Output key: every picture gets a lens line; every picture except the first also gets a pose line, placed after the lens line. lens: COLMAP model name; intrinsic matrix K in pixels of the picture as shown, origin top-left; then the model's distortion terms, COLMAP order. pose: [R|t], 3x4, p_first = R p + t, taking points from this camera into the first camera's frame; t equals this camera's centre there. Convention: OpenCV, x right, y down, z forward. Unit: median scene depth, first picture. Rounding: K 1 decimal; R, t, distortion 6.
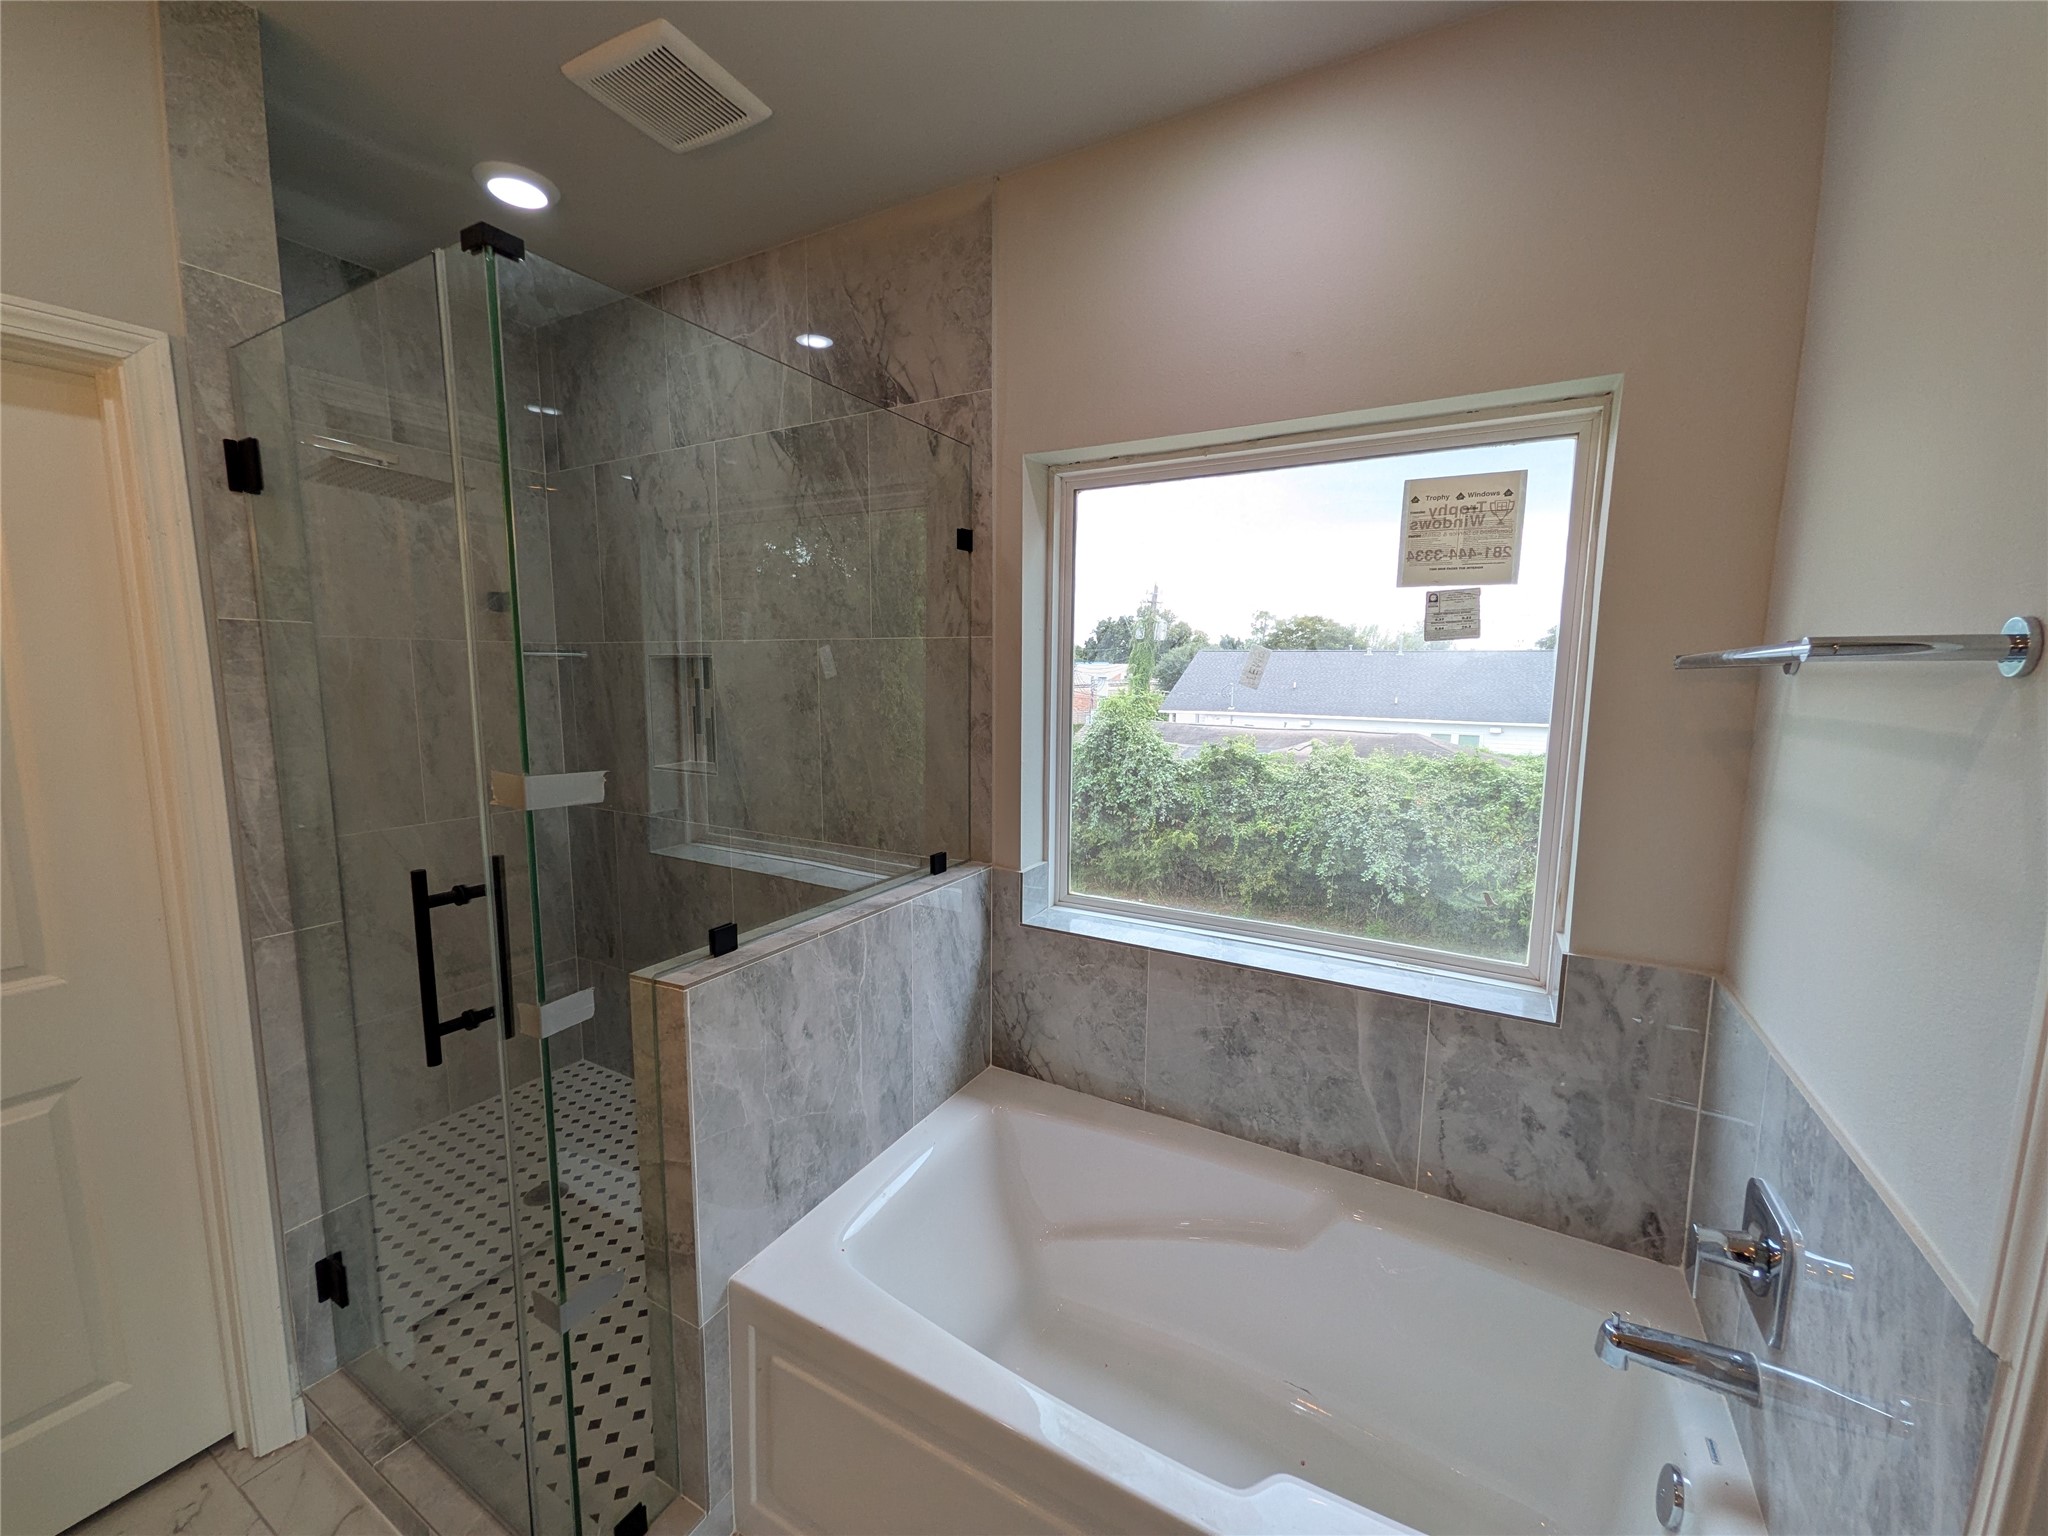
lens RADIAL K [[812.3, 0, 1025.4], [0, 812.3, 771.8], [0, 0, 1]] dist [0.009289, -0.001853]
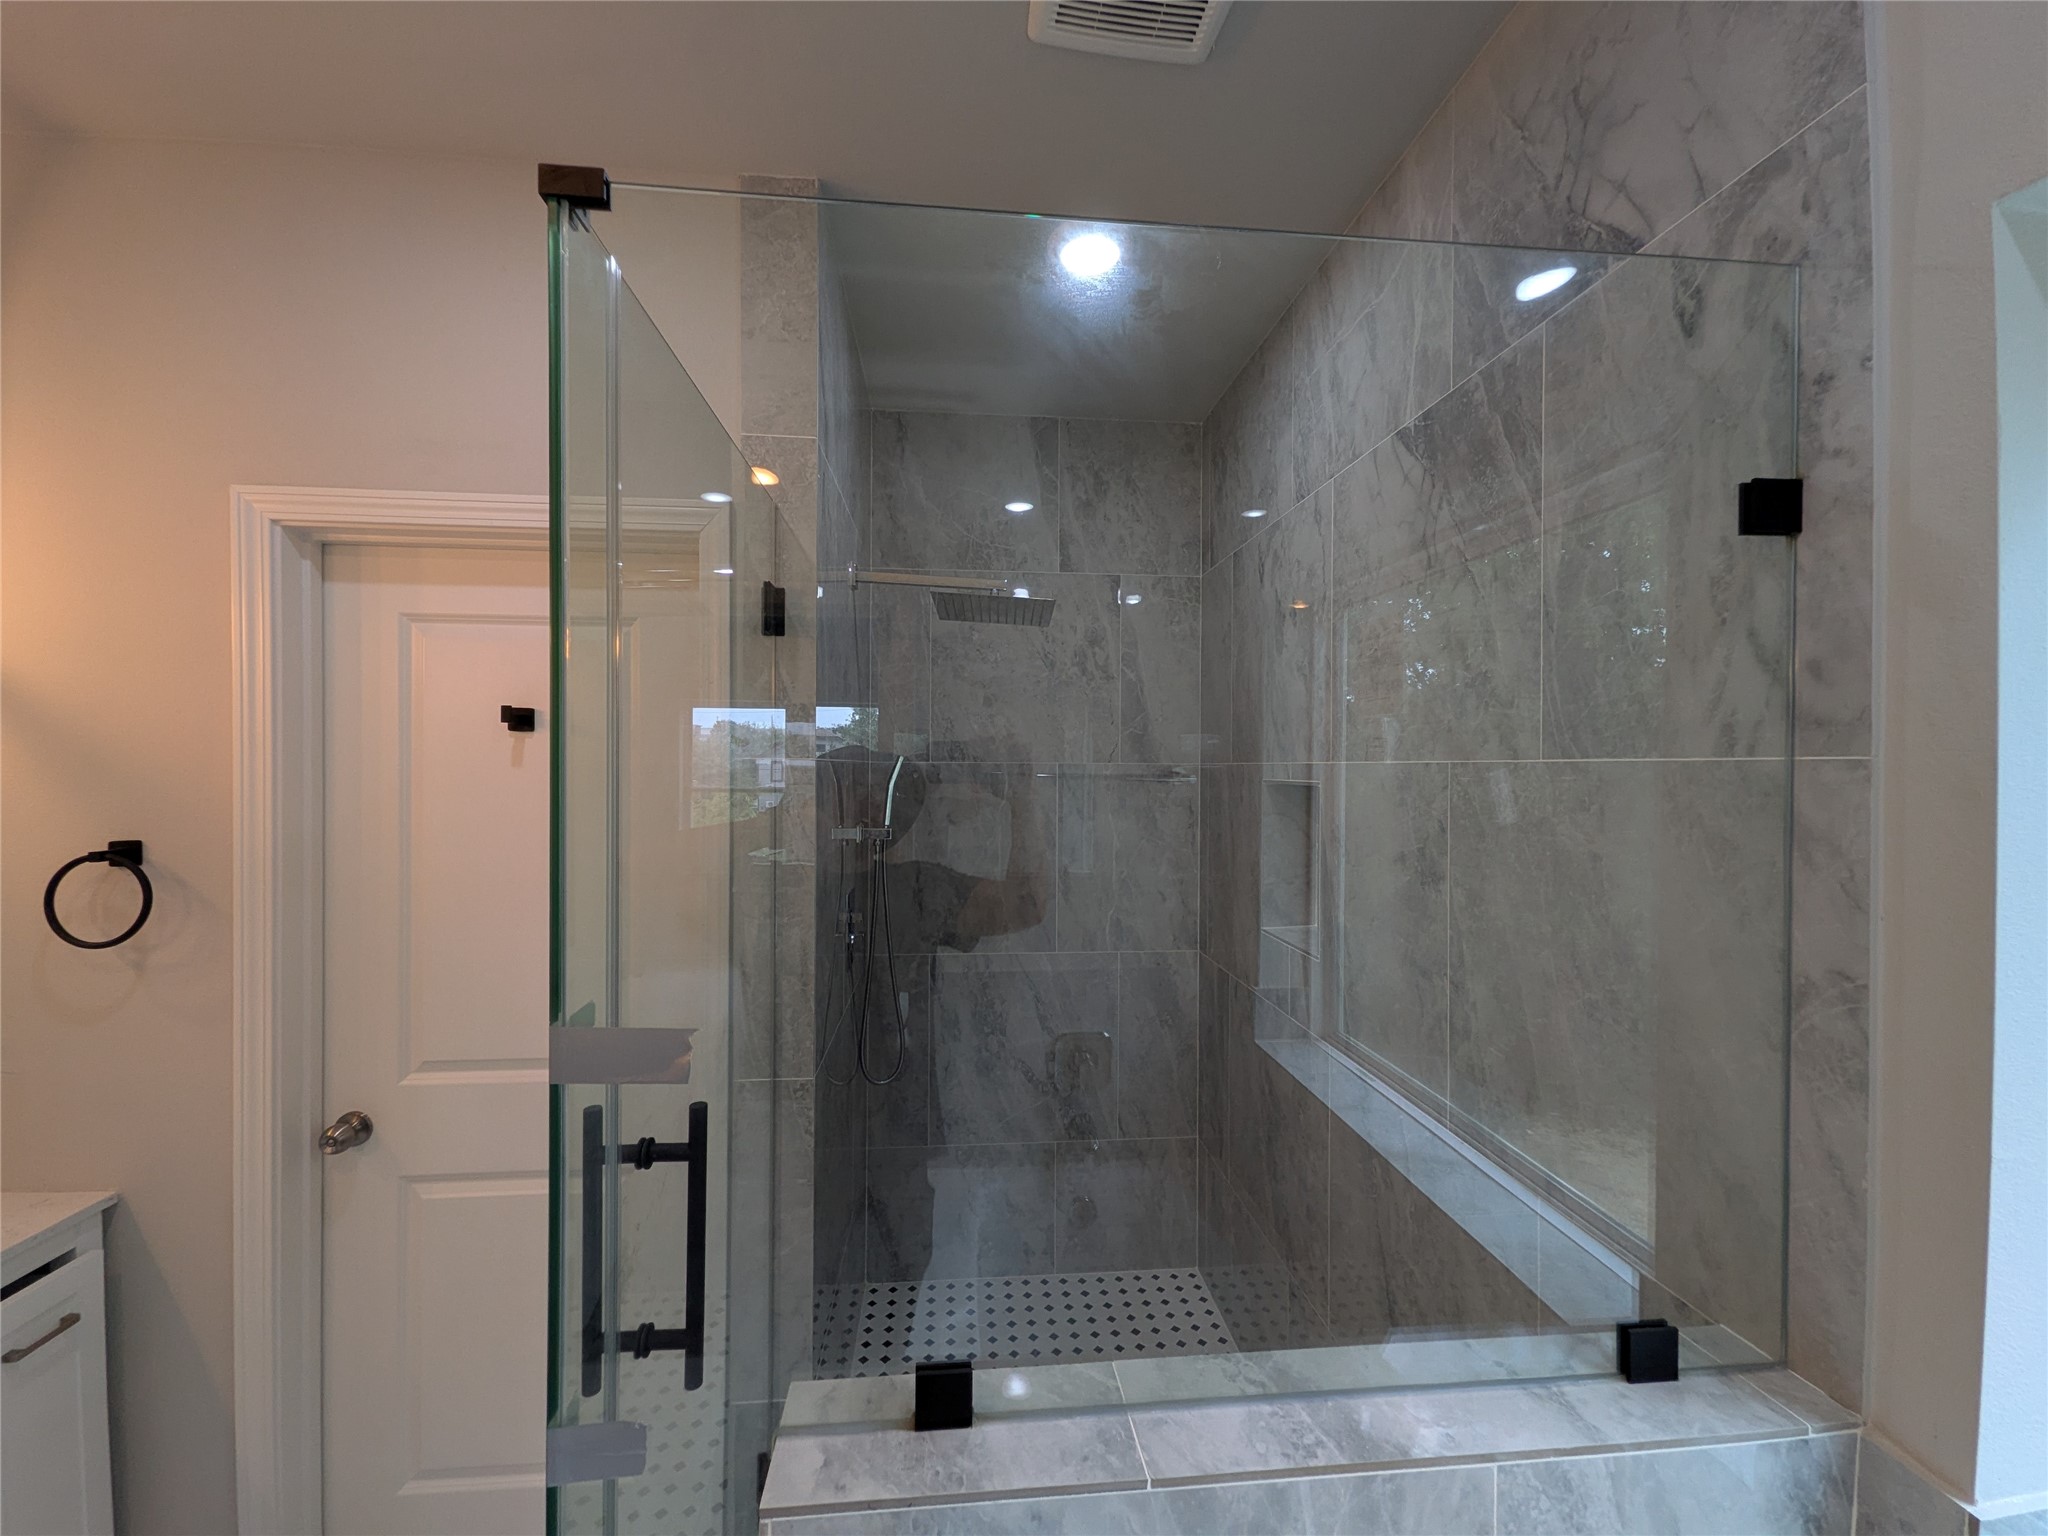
lens RADIAL K [[812.3, 0, 1019.4], [0, 812.3, 770.4], [0, 0, 1]] dist [0.009289, -0.001853]
pose [[0.570186, 0.000228, -0.821515, 0.039029], [-0.105780, 0.991696, -0.073143, -0.094368], [0.814677, 0.128605, 0.565475, 0.495602]]
